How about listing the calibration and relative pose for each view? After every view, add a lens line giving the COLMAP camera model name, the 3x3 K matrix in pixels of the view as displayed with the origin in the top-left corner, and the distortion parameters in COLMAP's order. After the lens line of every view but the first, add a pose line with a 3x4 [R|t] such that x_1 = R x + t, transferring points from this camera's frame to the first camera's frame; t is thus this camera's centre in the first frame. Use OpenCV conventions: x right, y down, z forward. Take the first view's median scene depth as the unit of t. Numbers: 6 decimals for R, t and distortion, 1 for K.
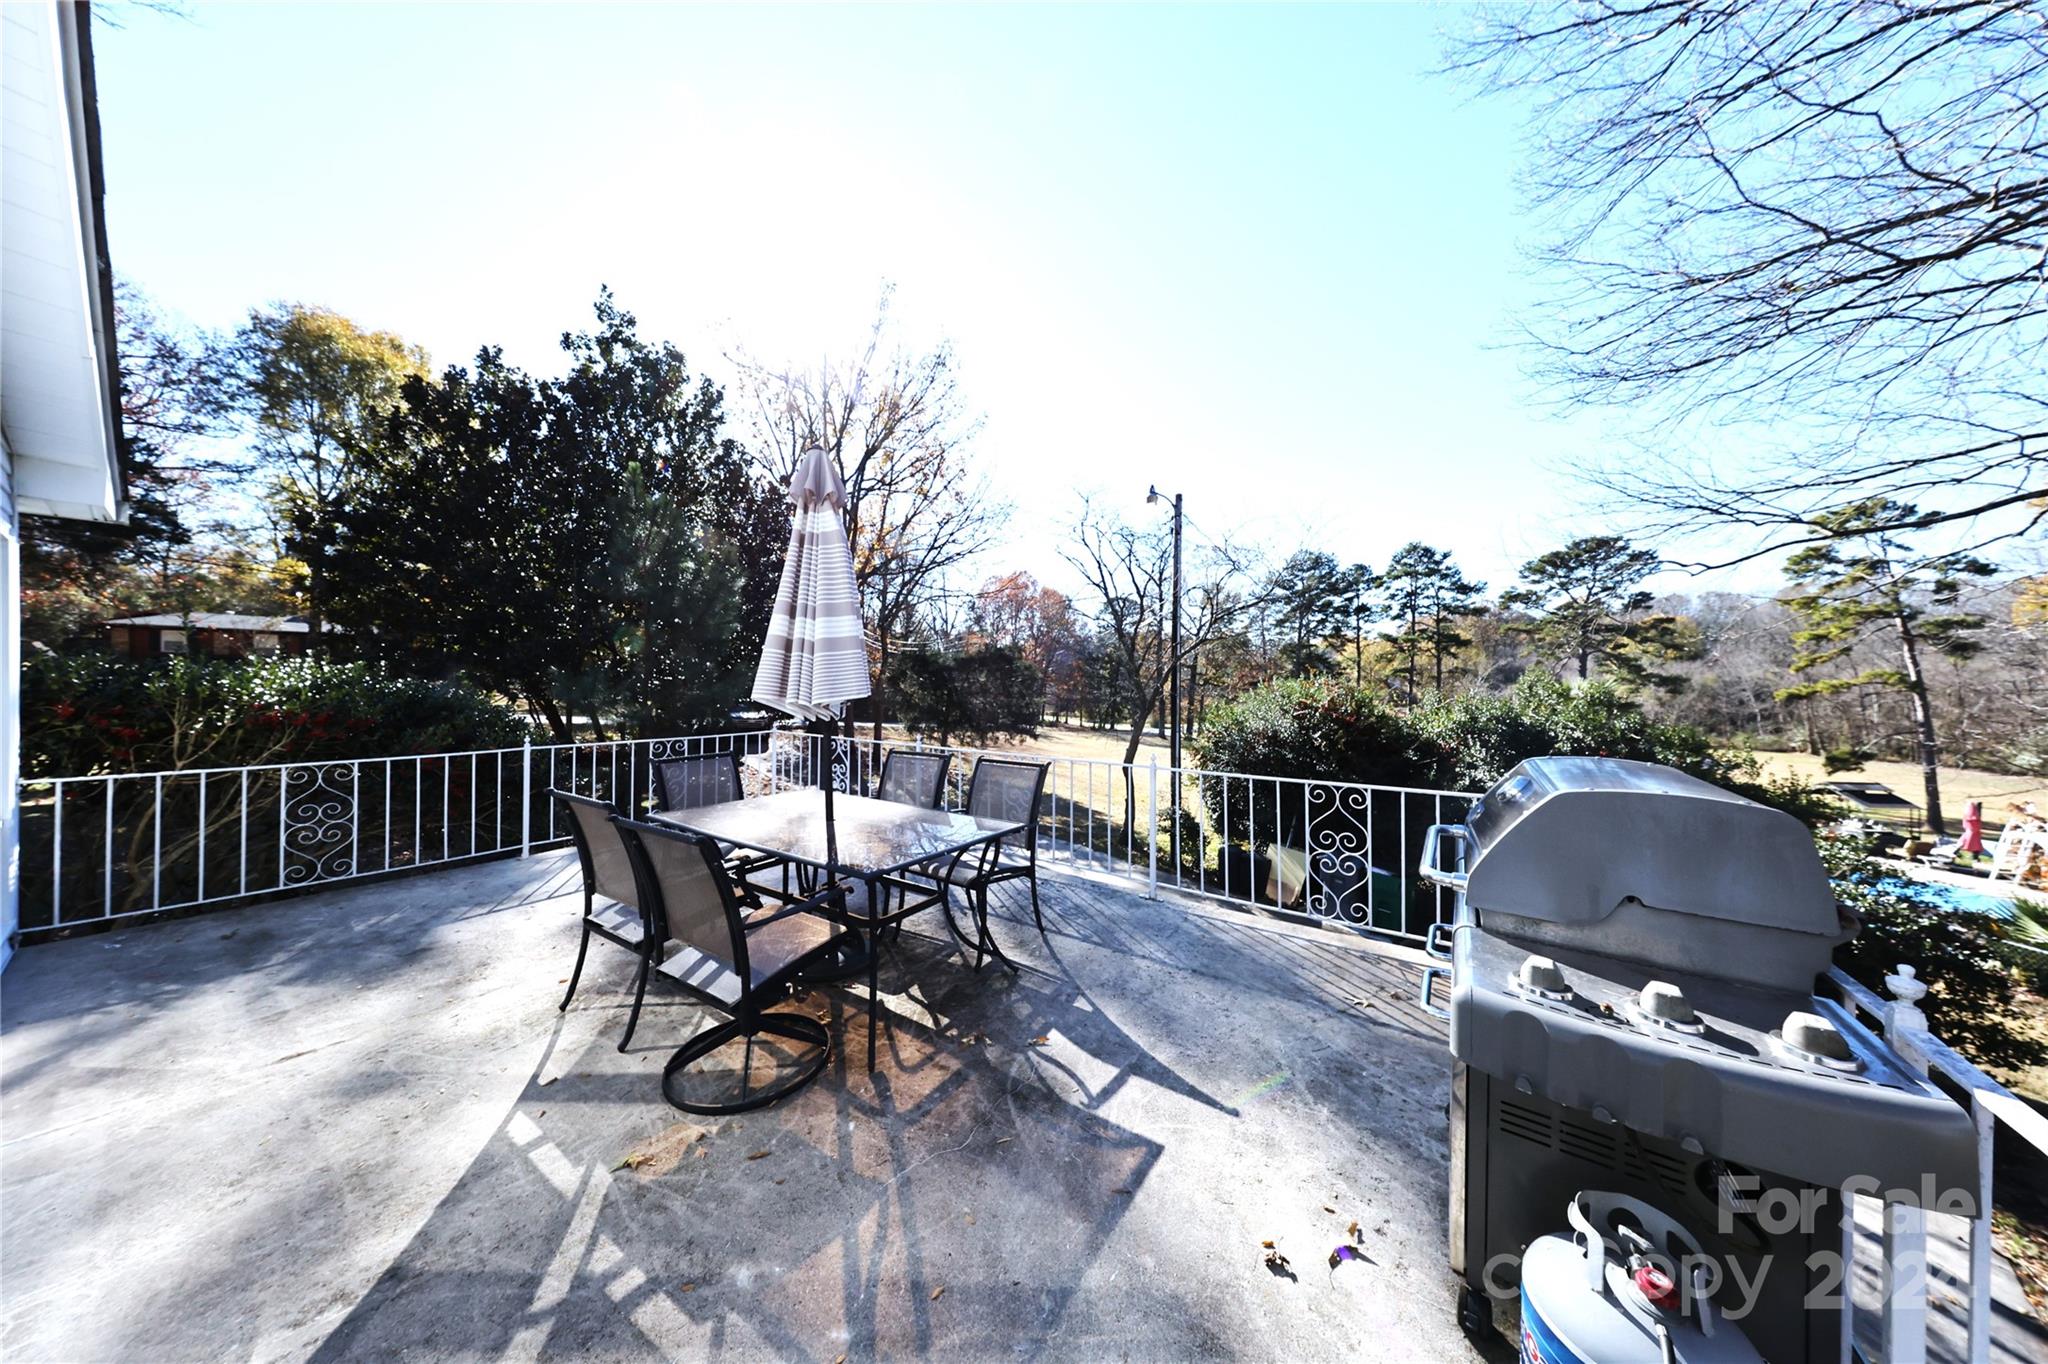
lens RADIAL K [[817.4, 0, 1025.9], [0, 817.4, 676.7], [0, 0, 1]] dist [-0.001340, -0.000065]
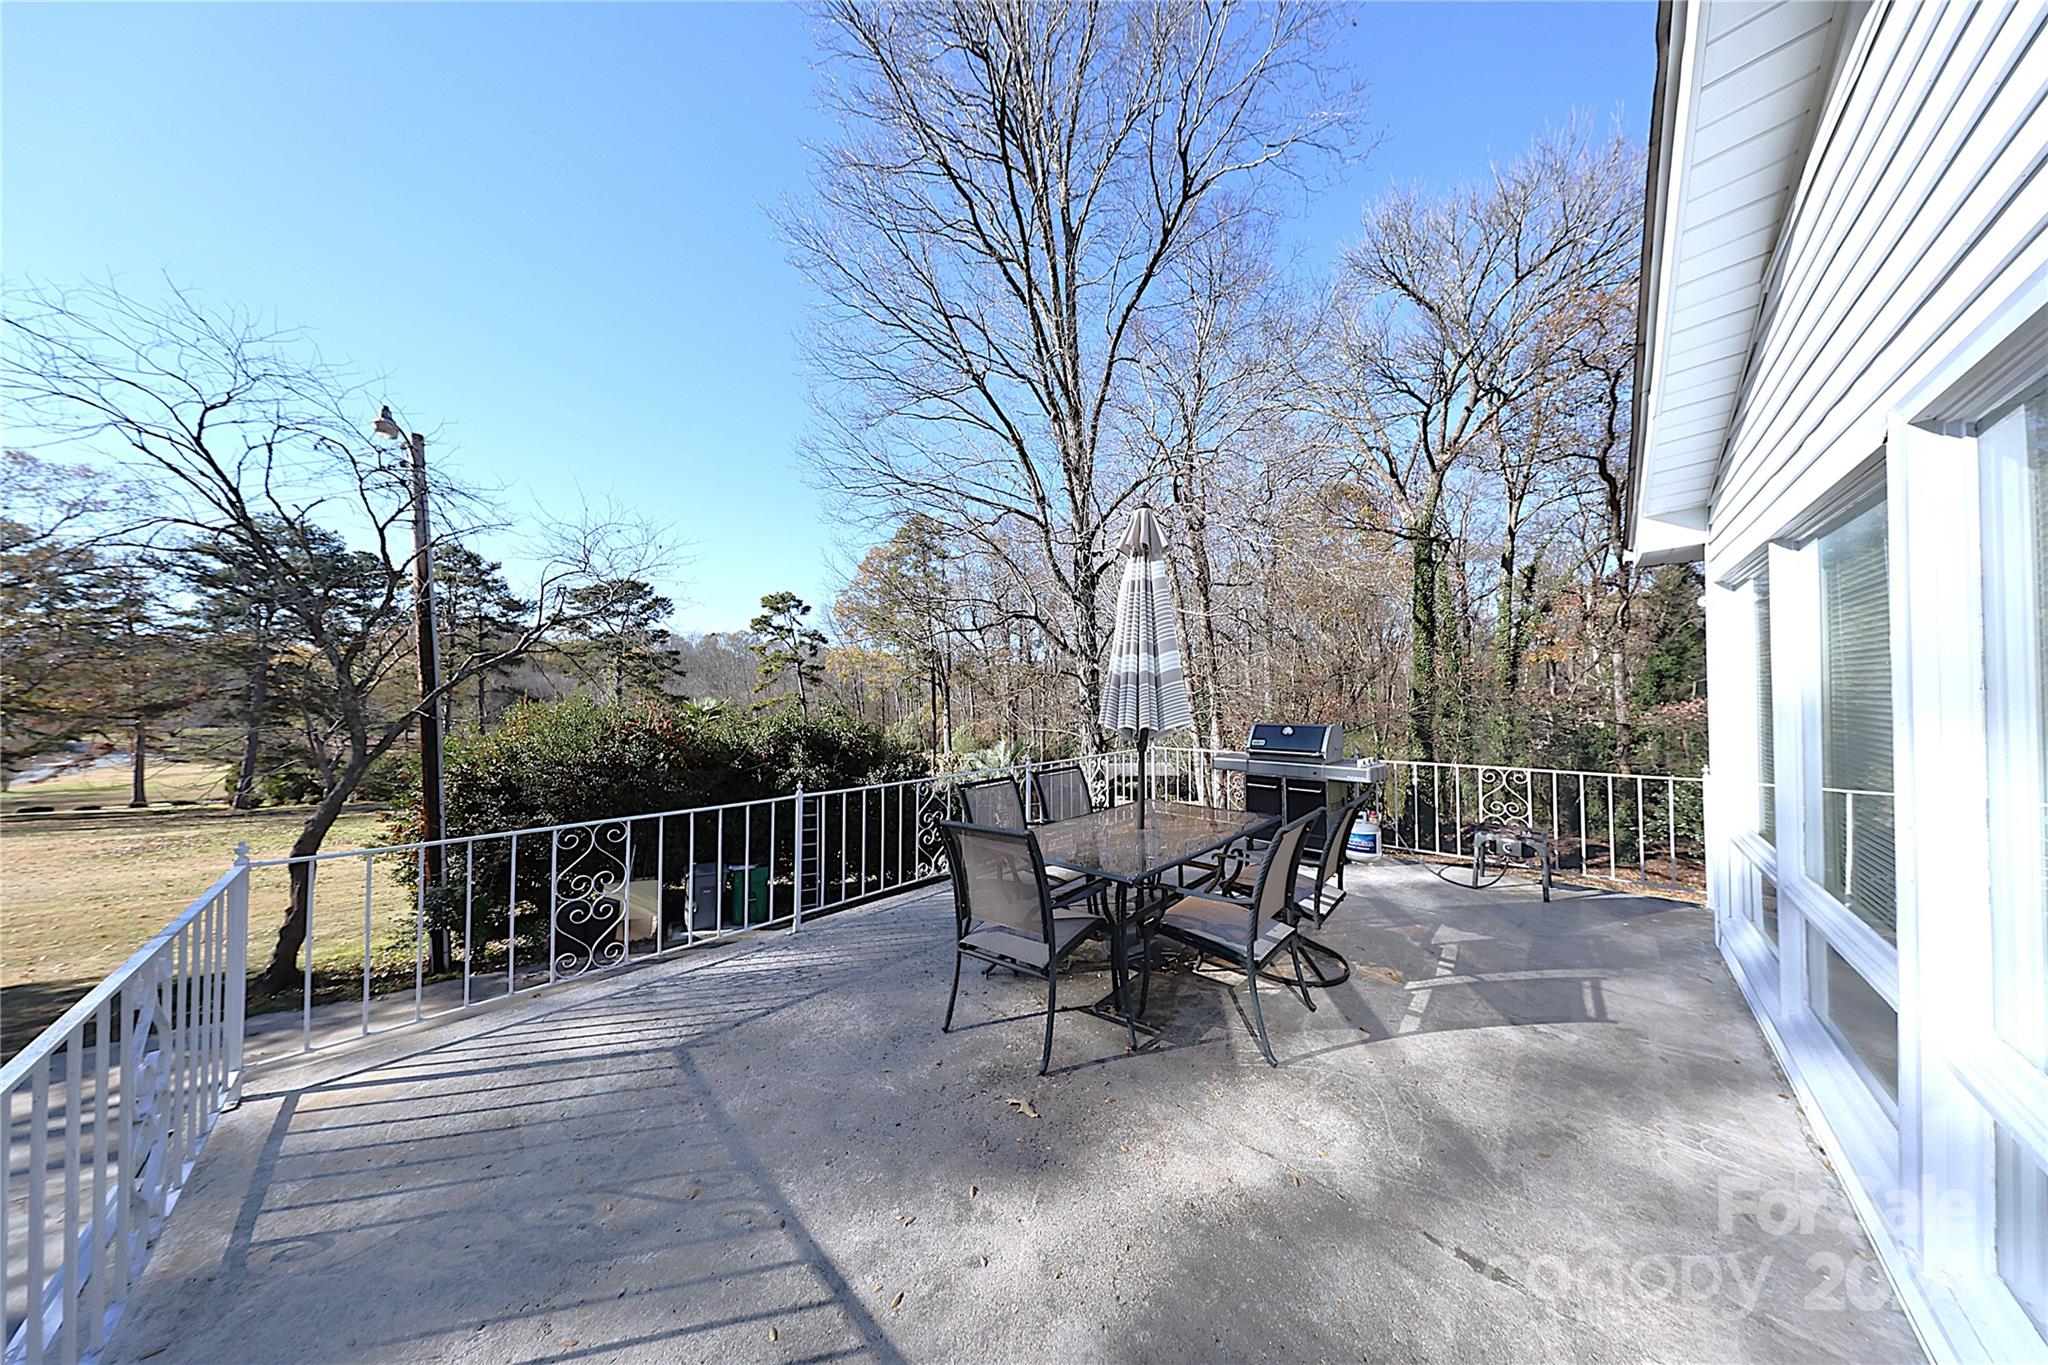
lens RADIAL K [[938.6, 0, 1018.0], [0, 938.6, 656.4], [0, 0, 1]] dist [-0.019653, -0.000578]
pose [[-0.224703, 0.037035, 0.973723, -0.938858], [-0.003378, 0.999242, -0.038785, -0.008441], [-0.974421, -0.012004, -0.224408, 0.926120]]
